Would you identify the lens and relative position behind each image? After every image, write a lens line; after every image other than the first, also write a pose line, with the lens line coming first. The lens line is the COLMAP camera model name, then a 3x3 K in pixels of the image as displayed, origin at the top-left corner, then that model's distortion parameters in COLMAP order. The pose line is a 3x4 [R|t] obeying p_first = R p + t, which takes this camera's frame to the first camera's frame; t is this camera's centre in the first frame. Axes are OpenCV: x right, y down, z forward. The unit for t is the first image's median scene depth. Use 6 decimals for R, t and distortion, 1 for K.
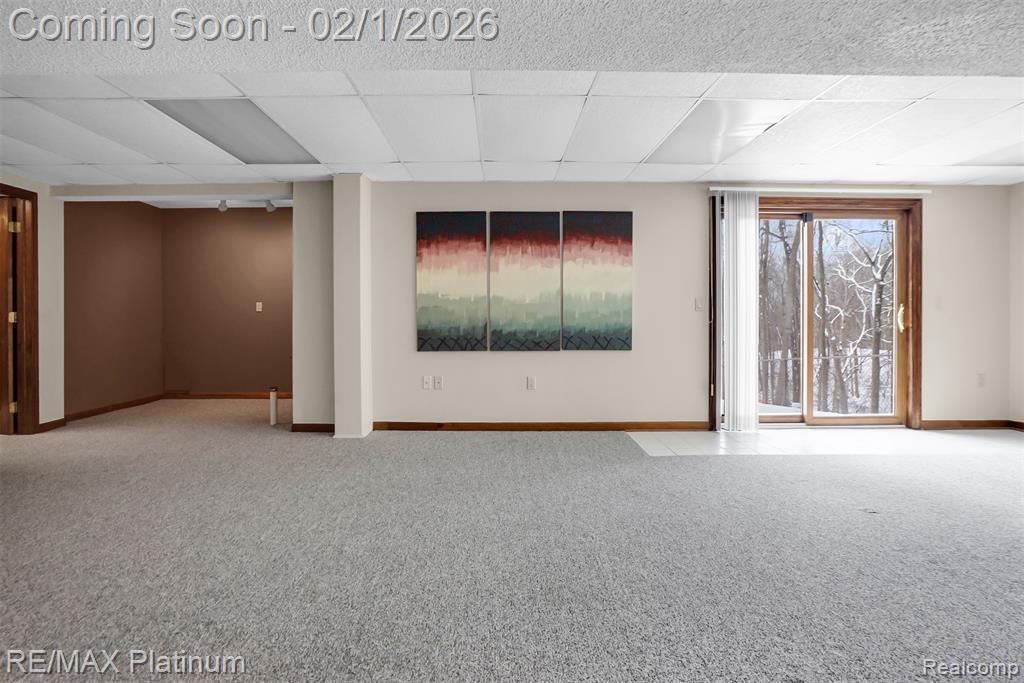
lens RADIAL K [[539.8, 0, 498.2], [0, 539.8, 327.9], [0, 0, 1]] dist [-0.049433, 0.022907]
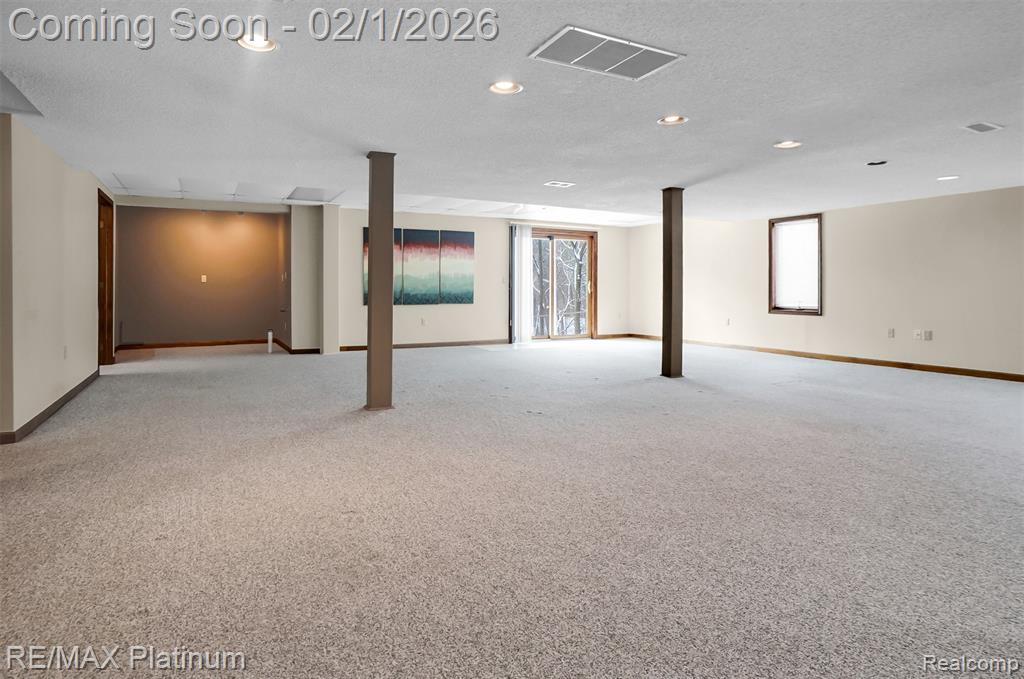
lens RADIAL K [[539.8, 0, 498.2], [0, 539.8, 325.9], [0, 0, 1]] dist [-0.049433, 0.022907]
pose [[0.888940, -0.030115, 0.457033, -0.564506], [0.009161, 0.998806, 0.047996, 0.029219], [-0.457932, -0.038479, 0.888154, -0.770936]]
